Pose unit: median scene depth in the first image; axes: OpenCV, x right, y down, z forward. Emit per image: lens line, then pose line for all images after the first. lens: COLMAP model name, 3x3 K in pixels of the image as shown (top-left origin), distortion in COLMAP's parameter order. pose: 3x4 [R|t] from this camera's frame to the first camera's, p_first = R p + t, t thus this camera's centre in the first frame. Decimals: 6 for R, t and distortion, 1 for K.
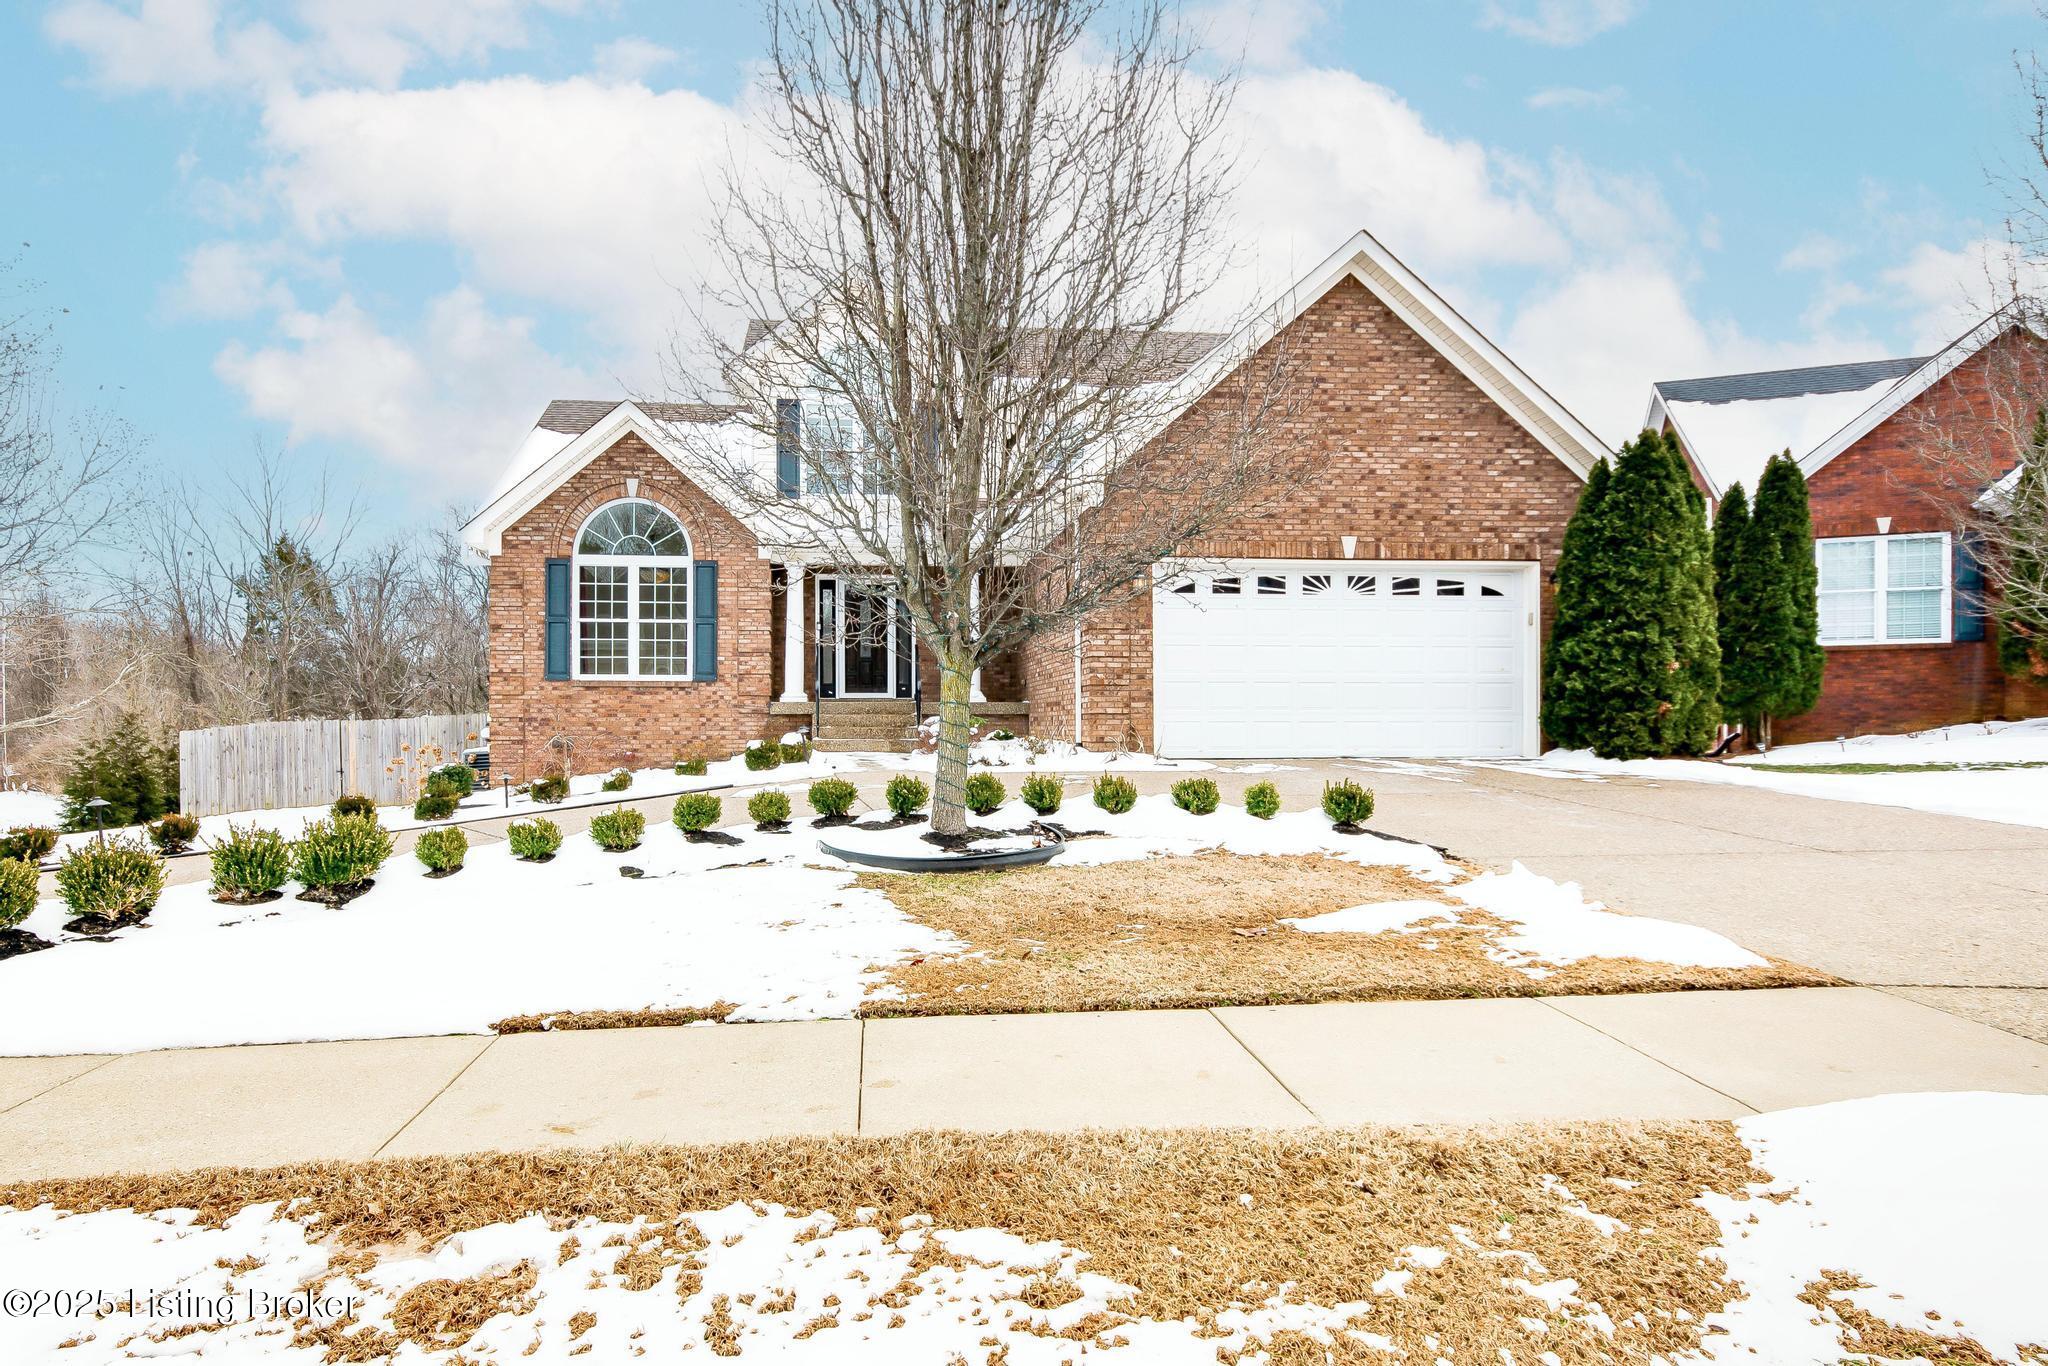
lens RADIAL K [[1119.6, 0, 986.6], [0, 1119.6, 742.4], [0, 0, 1]] dist [0.009601, 0.005620]
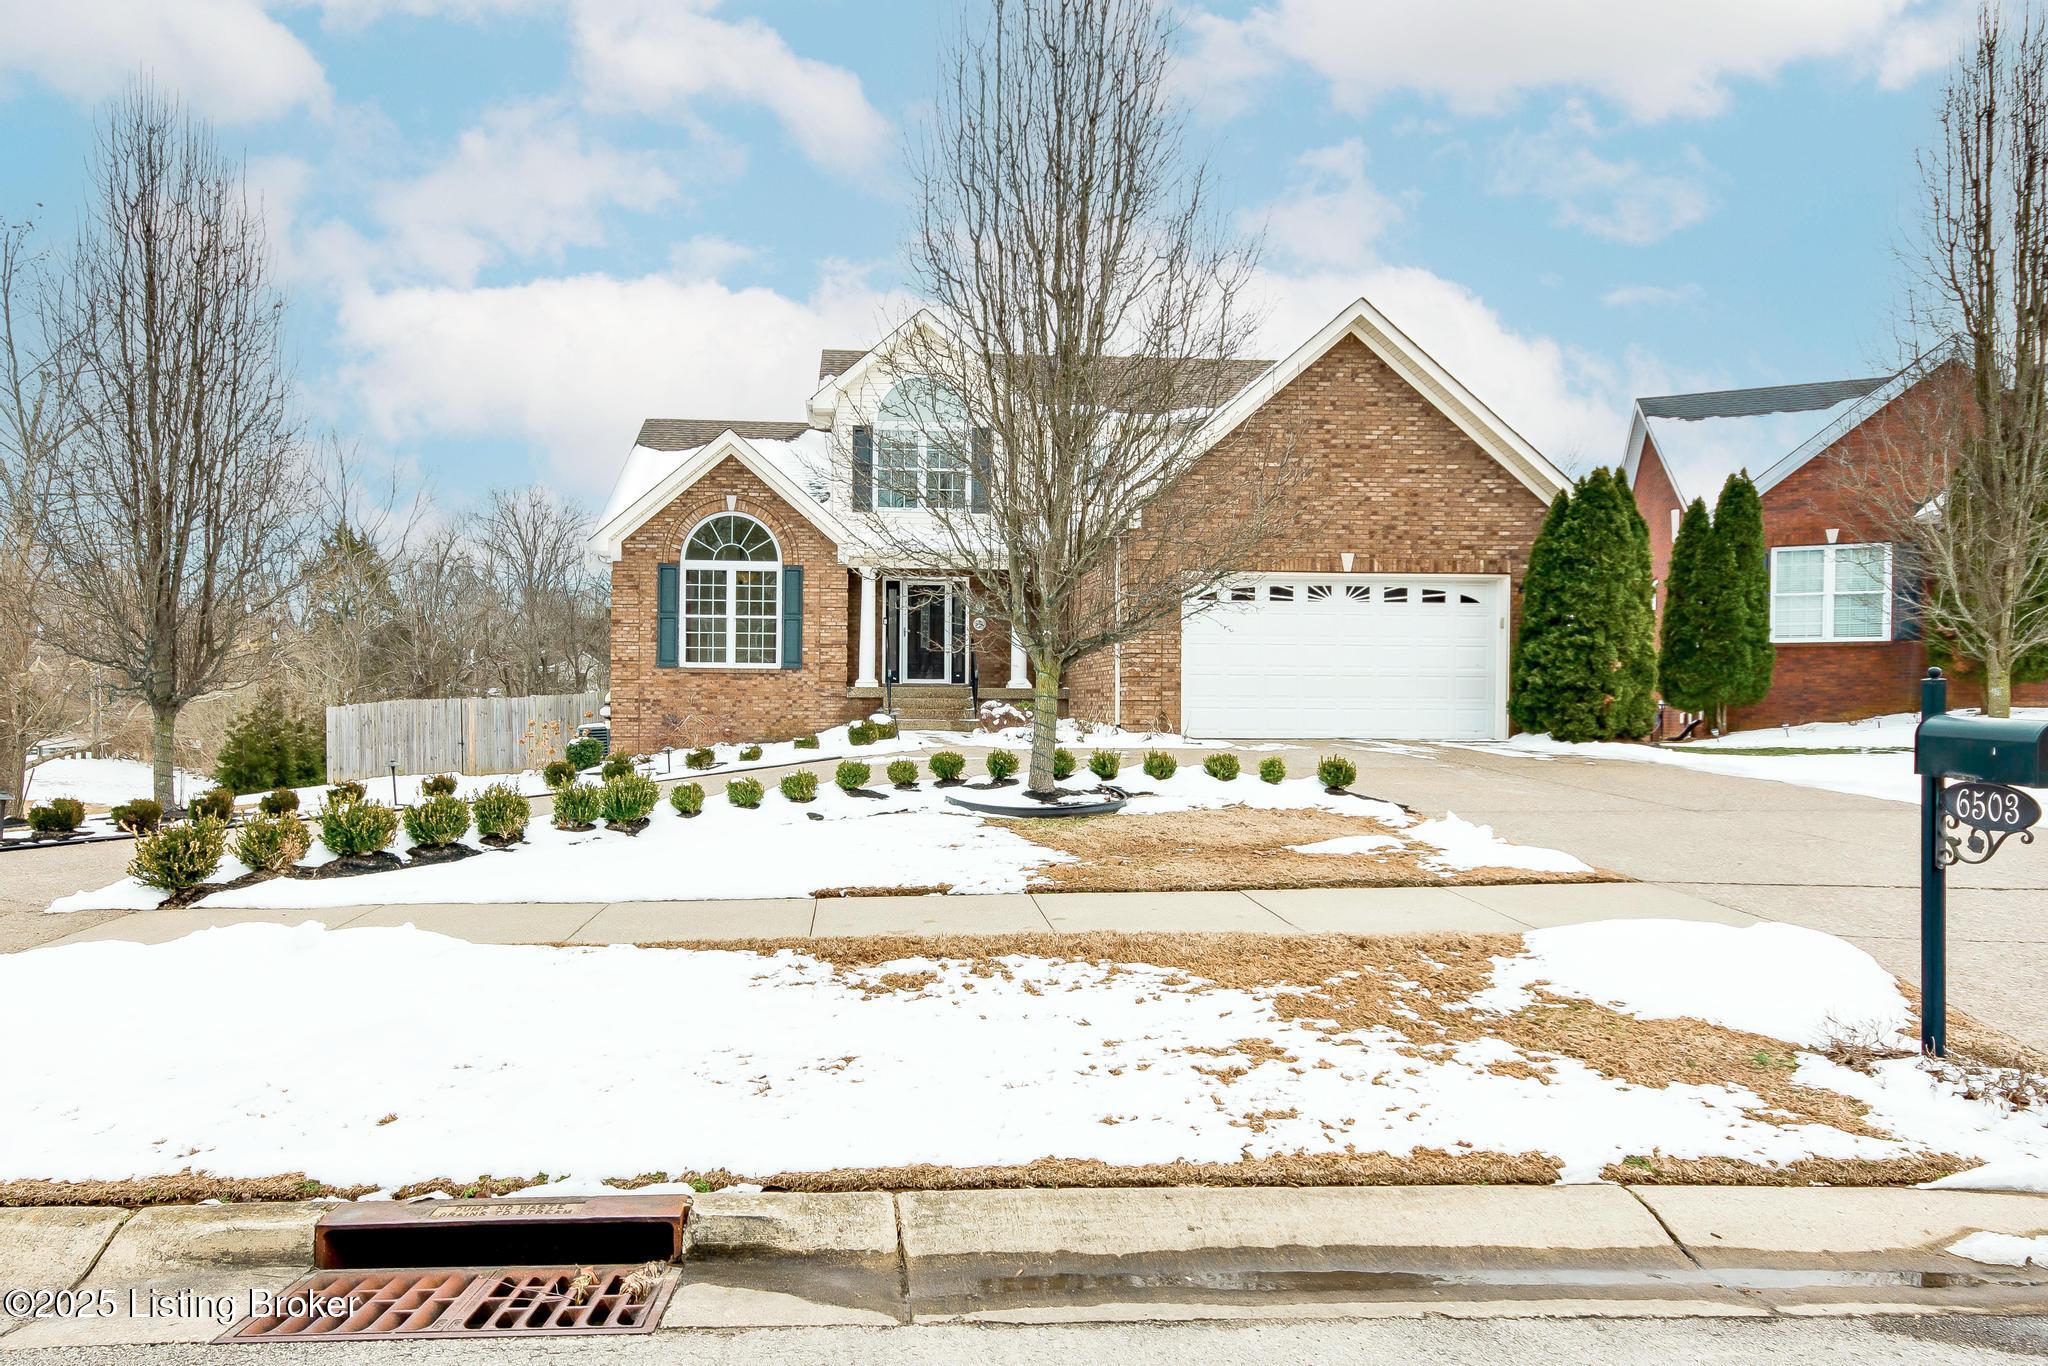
lens RADIAL K [[1119.6, 0, 952.6], [0, 1119.6, 728.3], [0, 0, 1]] dist [0.009601, 0.005620]
pose [[0.999332, 0.008054, -0.035635, -0.052018], [-0.007790, 0.999941, 0.007540, -0.003151], [0.035694, -0.007257, 0.999336, -0.205974]]
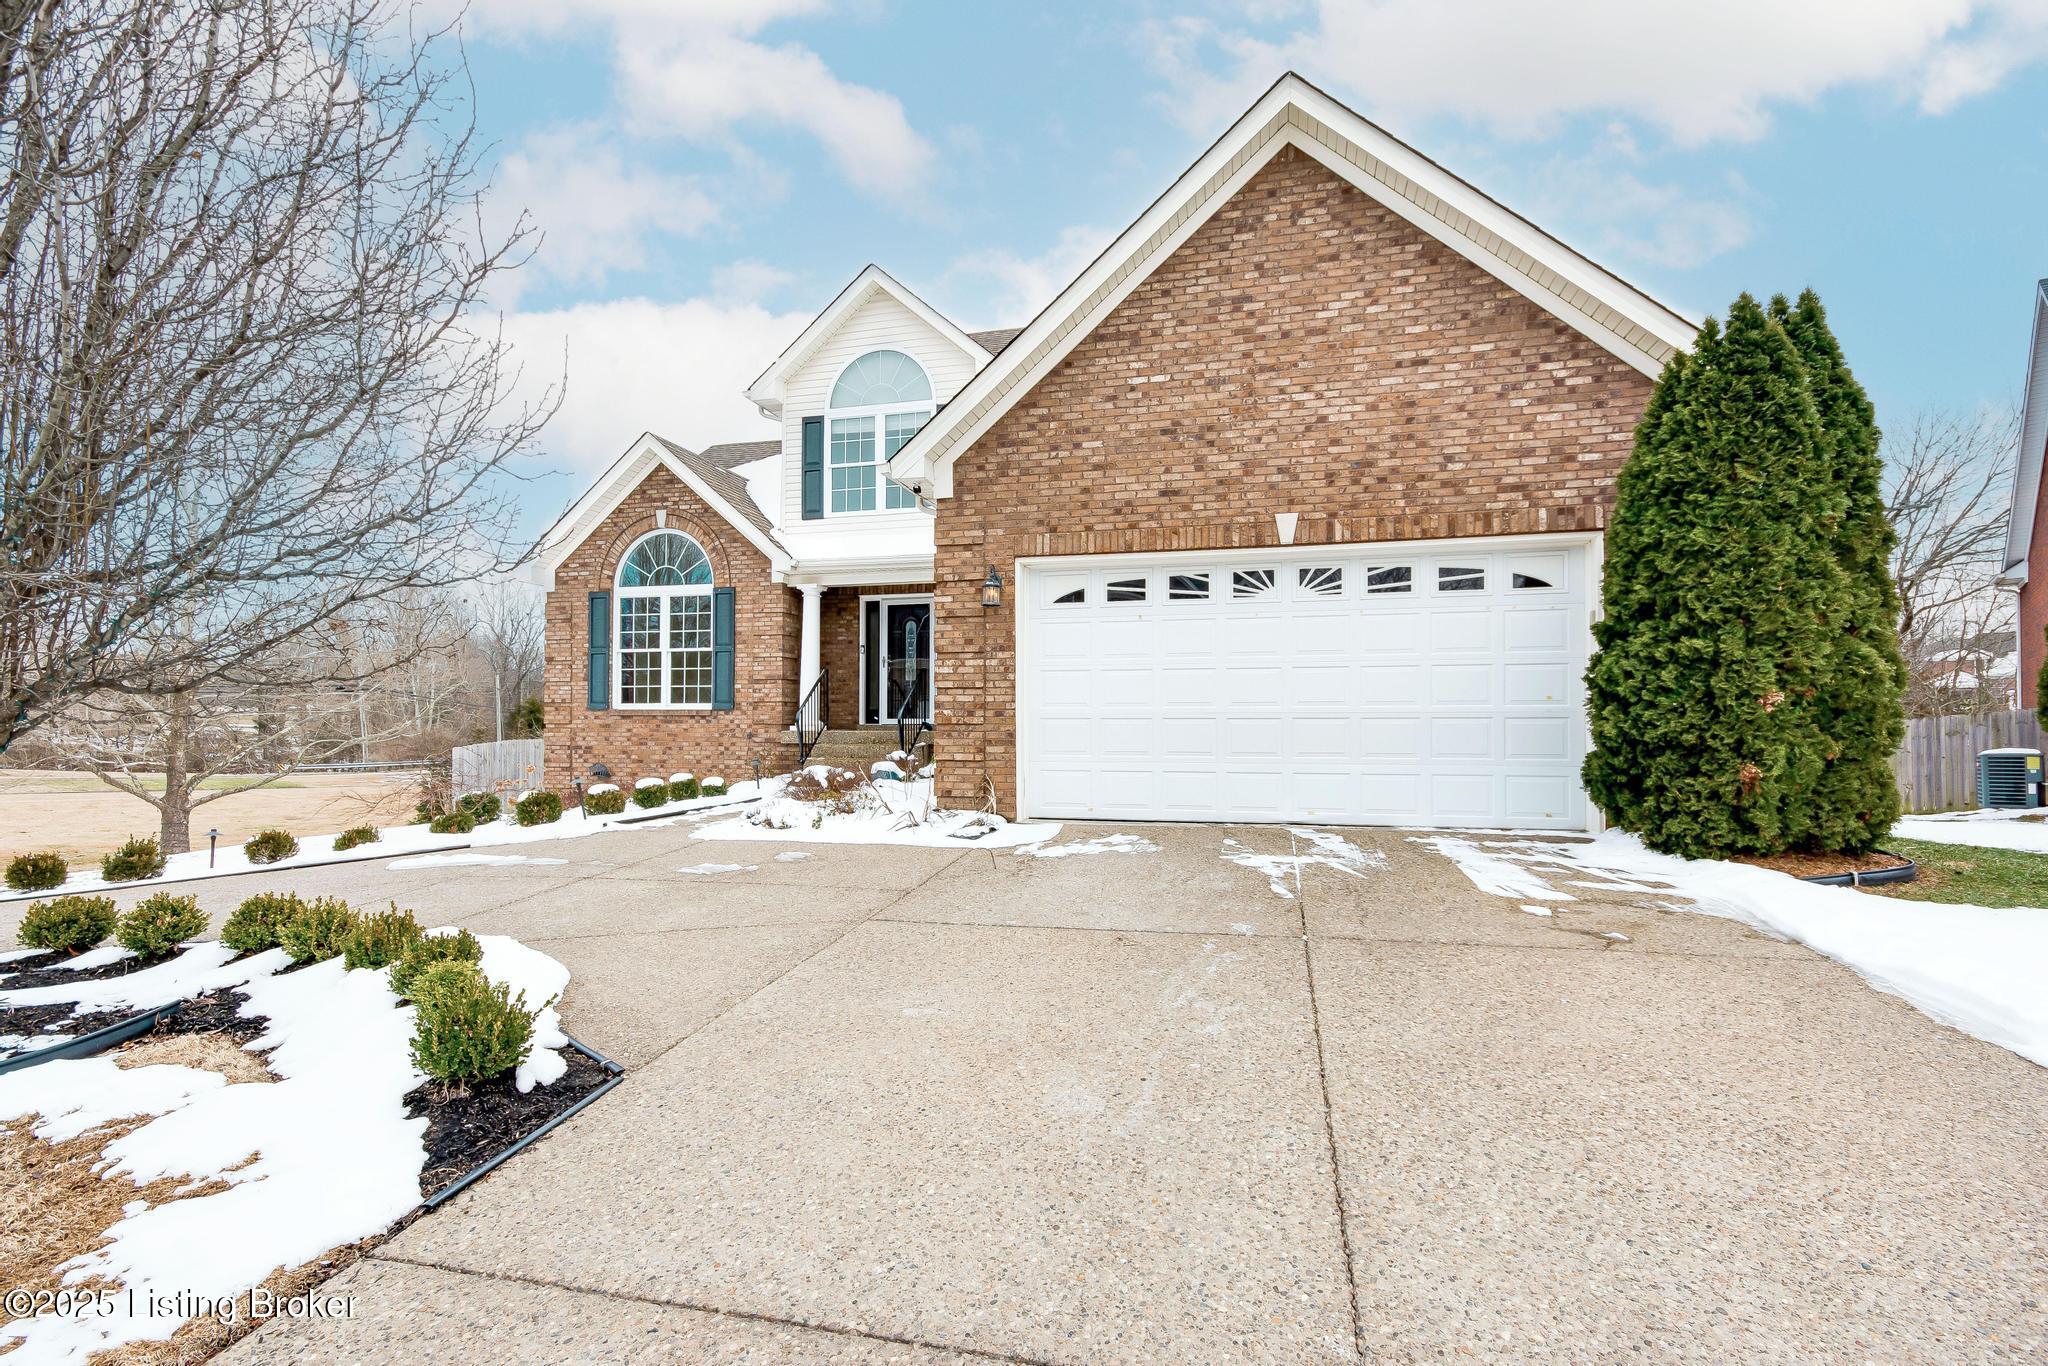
lens RADIAL K [[970.3, 0, 1035.0], [0, 970.3, 723.1], [0, 0, 1]] dist [0.010129, -0.000627]
pose [[0.941924, 0.000355, -0.335825, 0.373755], [-0.004922, 0.999907, -0.012747, -0.042003], [0.335789, 0.013660, 0.941838, 0.365335]]
